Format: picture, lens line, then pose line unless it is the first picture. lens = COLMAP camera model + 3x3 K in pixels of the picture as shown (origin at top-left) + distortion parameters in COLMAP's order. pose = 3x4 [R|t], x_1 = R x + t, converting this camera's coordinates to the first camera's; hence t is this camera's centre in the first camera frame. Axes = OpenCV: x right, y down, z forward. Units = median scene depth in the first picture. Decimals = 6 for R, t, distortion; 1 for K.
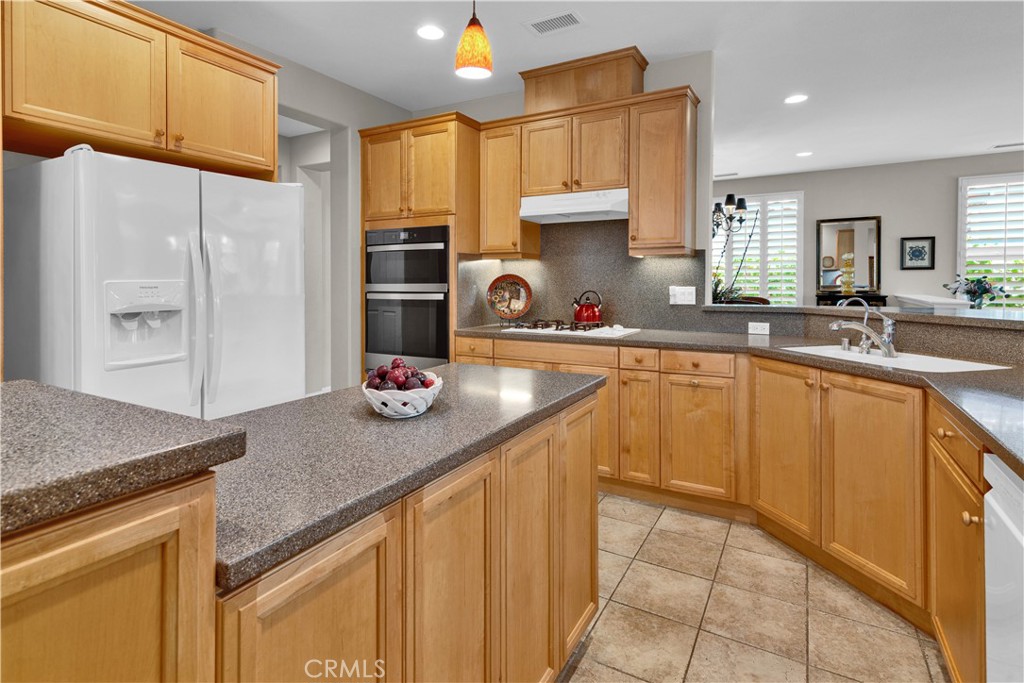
lens RADIAL K [[512.6, 0, 508.8], [0, 512.6, 281.4], [0, 0, 1]] dist [0.020209, 0.000666]
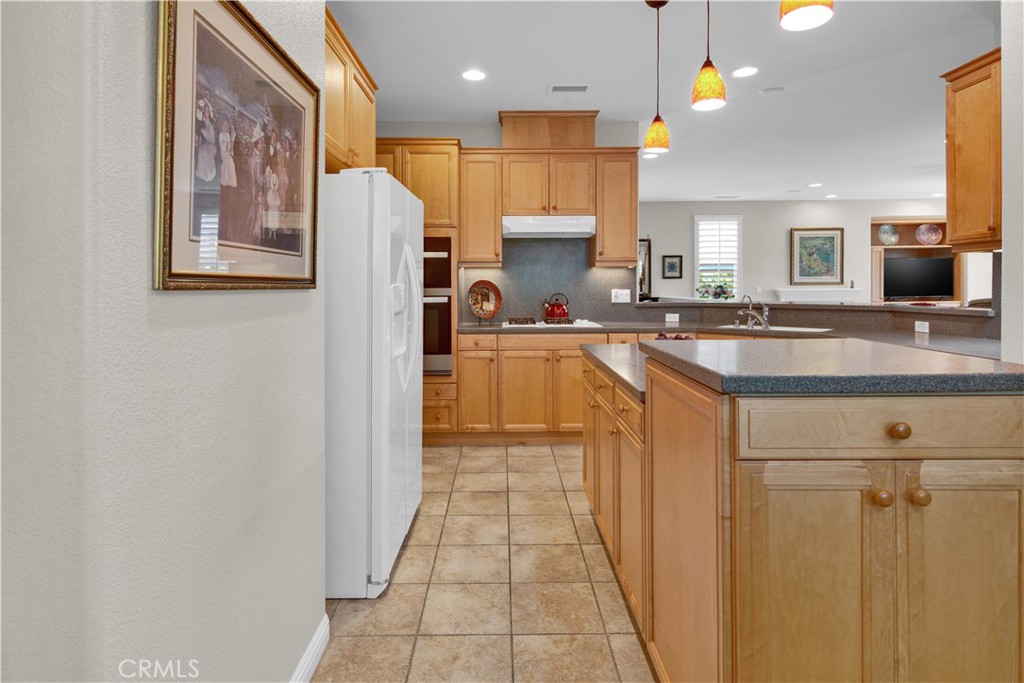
lens RADIAL K [[523.1, 0, 511.0], [0, 523.1, 288.4], [0, 0, 1]] dist [0.016422, 0.000256]
pose [[0.882922, -0.002999, 0.469511, -0.551172], [0.003802, 0.999992, -0.000762, 0.006416], [-0.469505, 0.002458, 0.882926, -0.088476]]
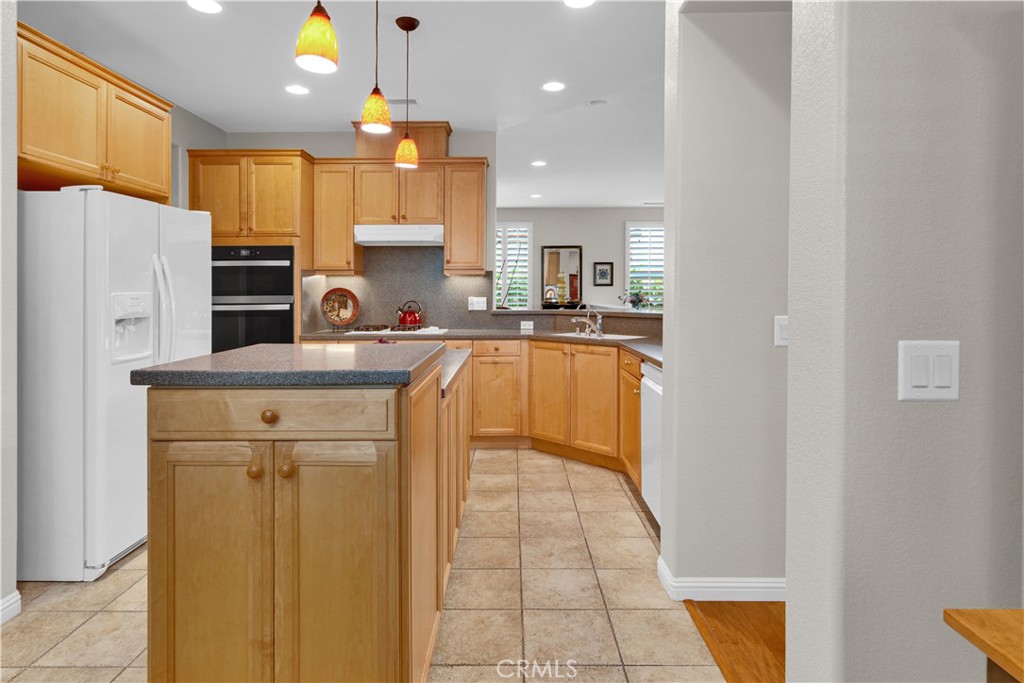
lens RADIAL K [[541.3, 0, 493.6], [0, 541.3, 296.4], [0, 0, 1]] dist [0.002733, 0.000142]
pose [[0.888054, -0.002312, 0.459733, -0.282780], [0.001757, 0.999997, 0.001636, 0.004843], [-0.459736, -0.000645, 0.888055, -0.303781]]
